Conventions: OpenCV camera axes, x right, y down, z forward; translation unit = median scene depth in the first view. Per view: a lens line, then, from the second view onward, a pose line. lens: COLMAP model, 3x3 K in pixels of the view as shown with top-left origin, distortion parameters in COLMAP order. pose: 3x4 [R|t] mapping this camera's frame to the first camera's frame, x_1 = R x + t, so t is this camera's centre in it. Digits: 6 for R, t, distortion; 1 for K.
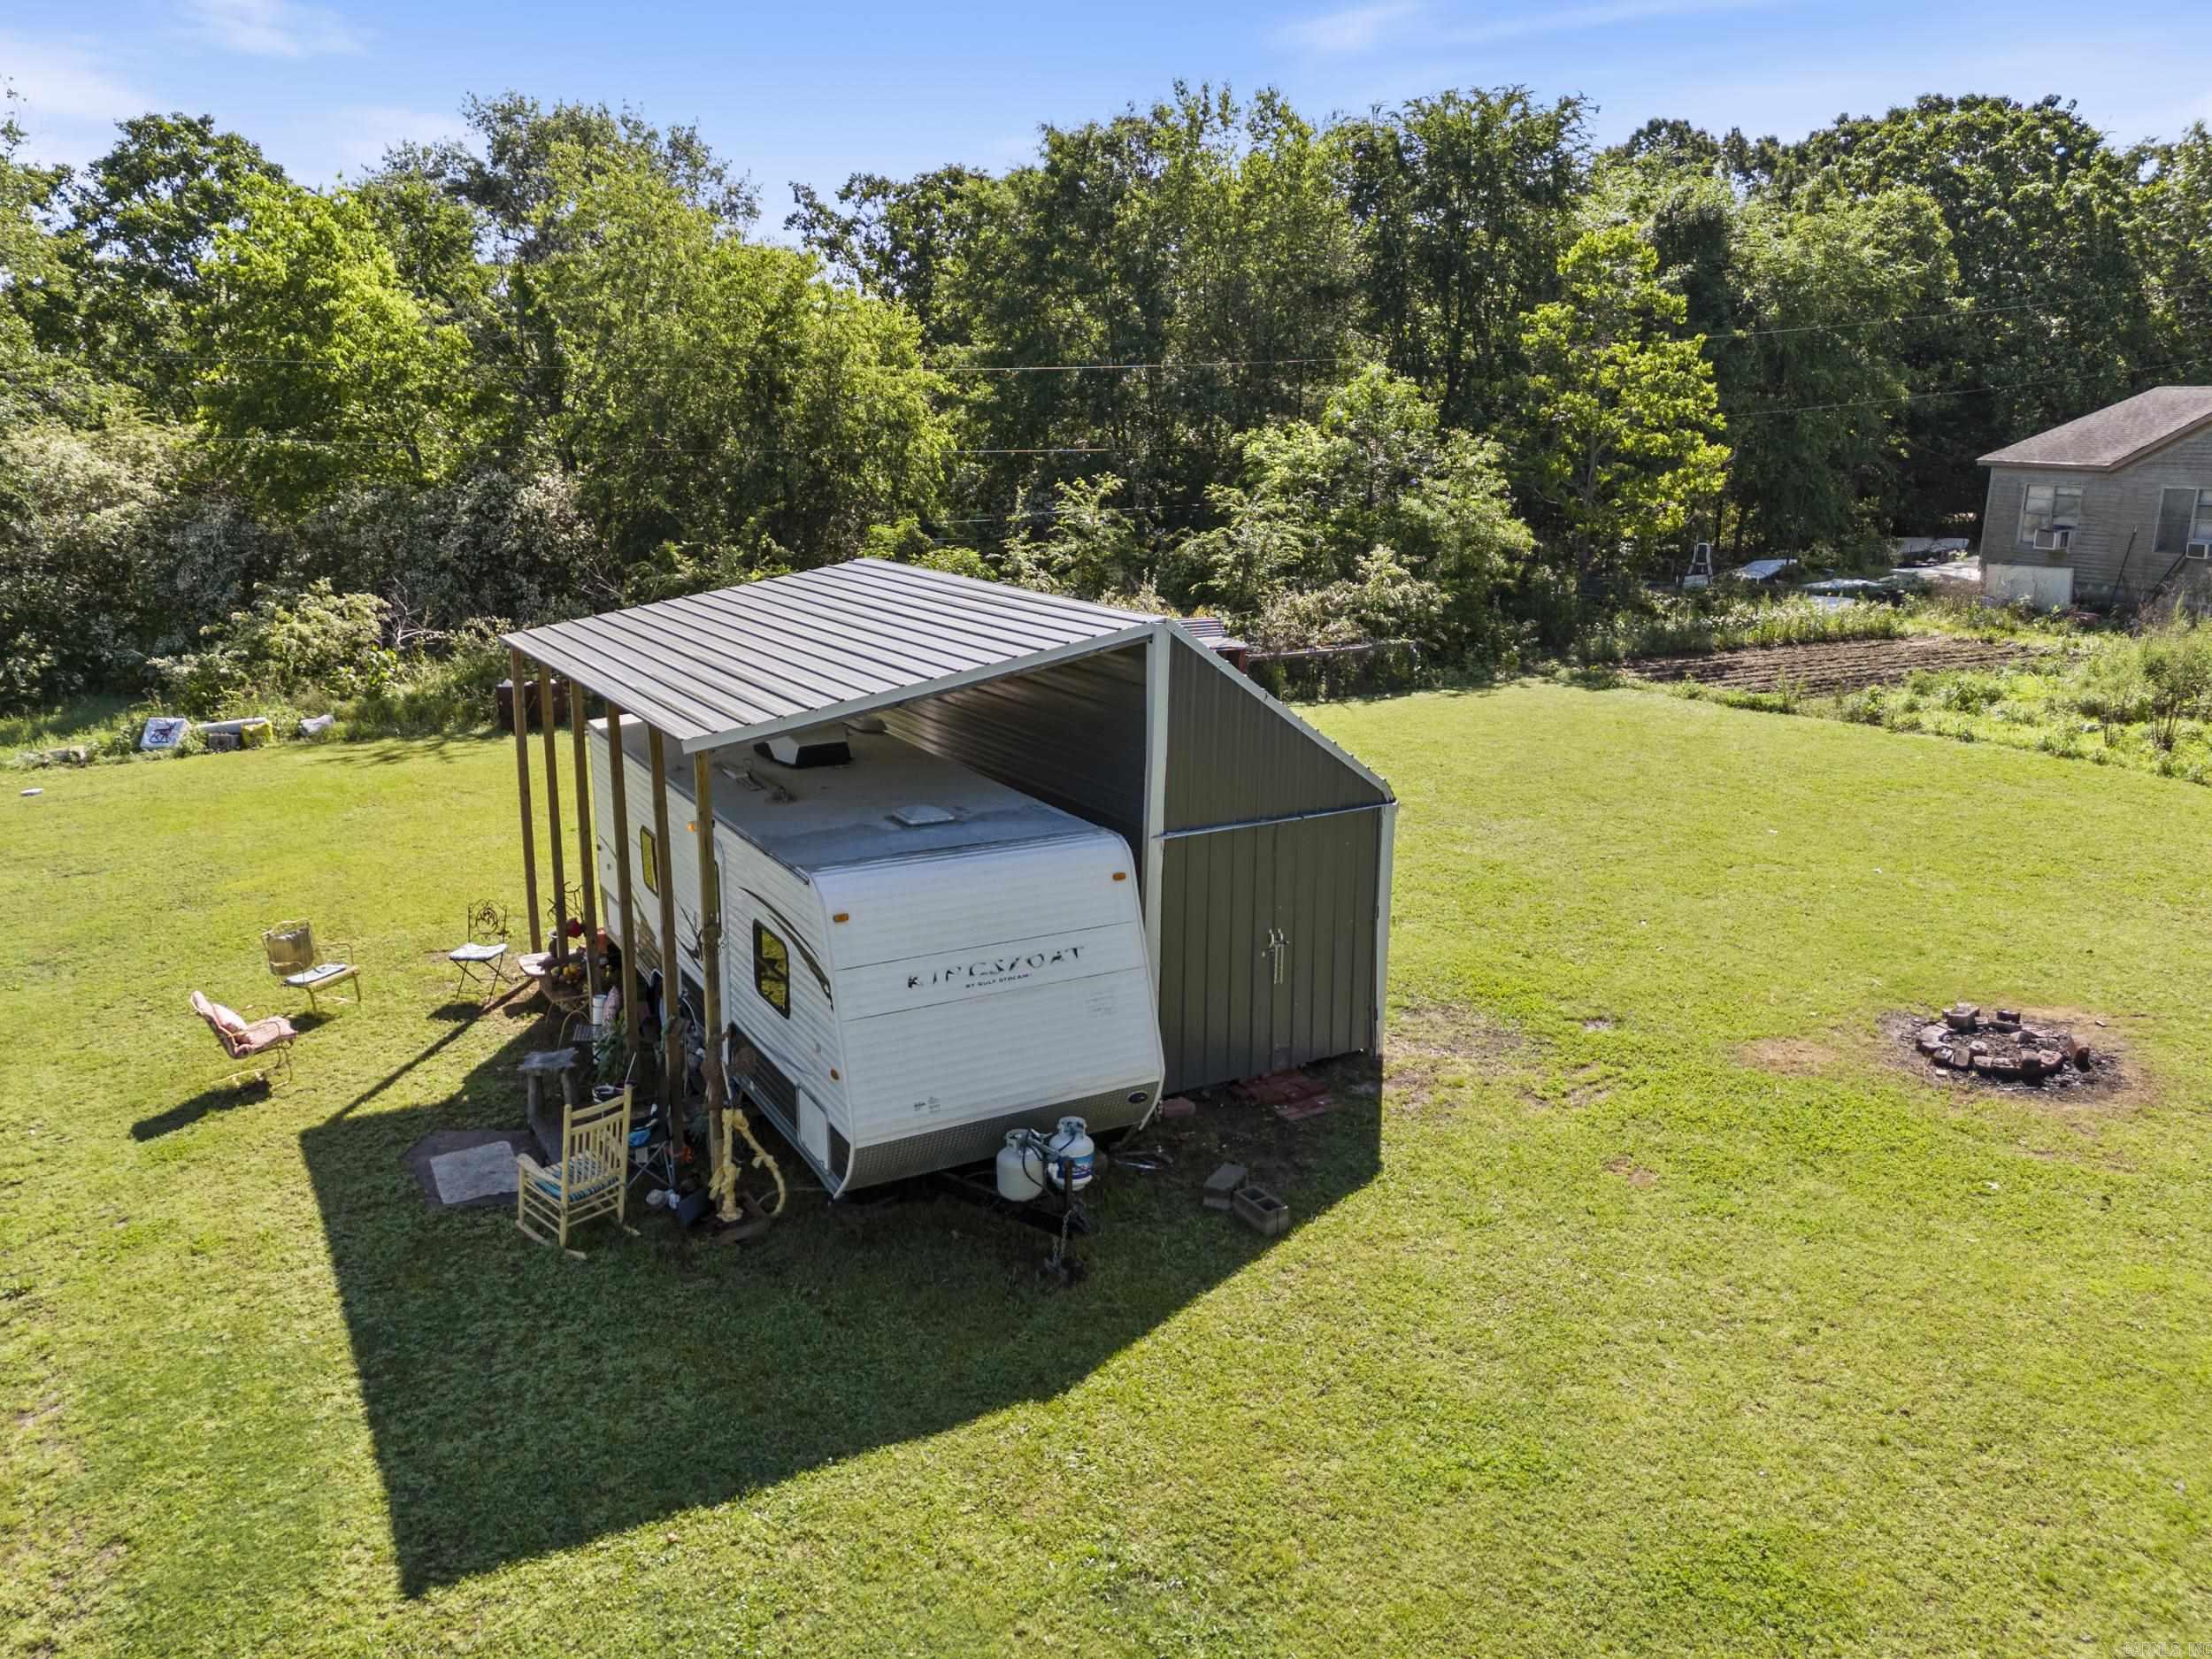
lens RADIAL K [[1557.7, 0, 1106.0], [0, 1557.7, 829.5], [0, 0, 1]] dist [0.054155, -0.033927]
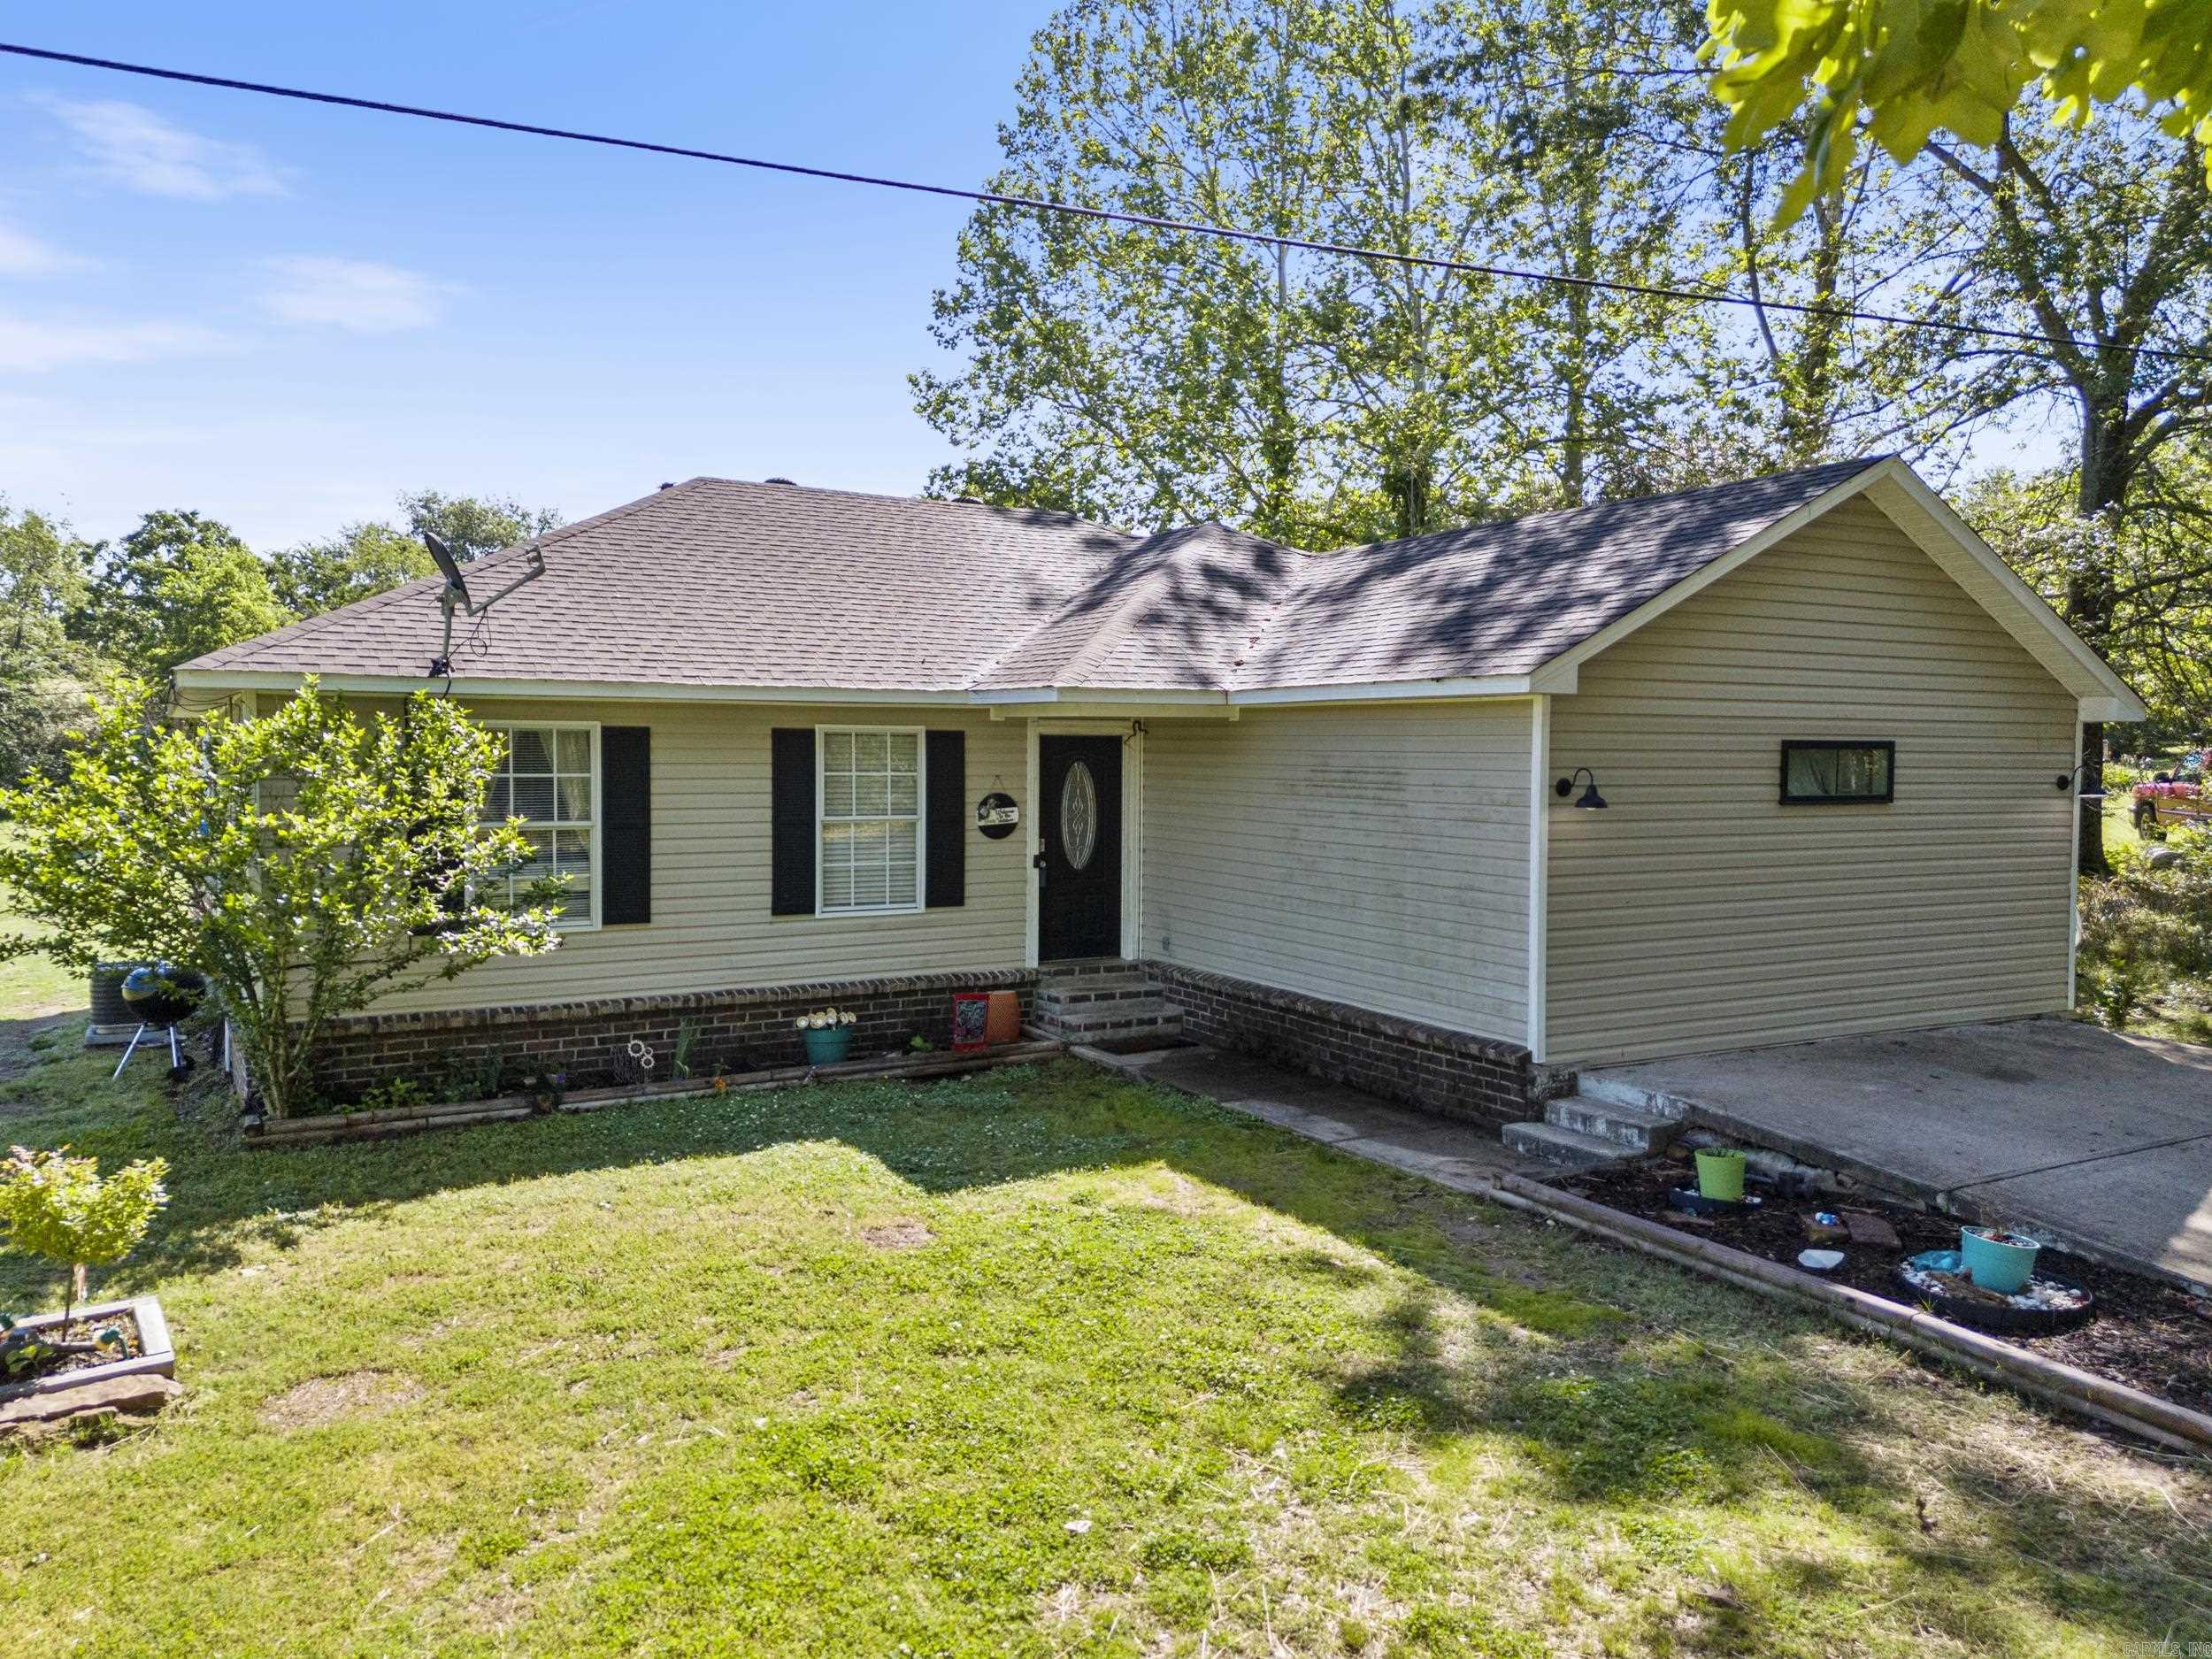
lens RADIAL K [[1557.7, 0, 1106.0], [0, 1557.7, 829.5], [0, 0, 1]] dist [0.054155, -0.033927]
pose [[0.999758, -0.002039, -0.021894, 0.430801], [-0.002499, 0.978706, -0.205253, 0.218630], [0.021847, 0.205258, 0.978464, -0.540441]]
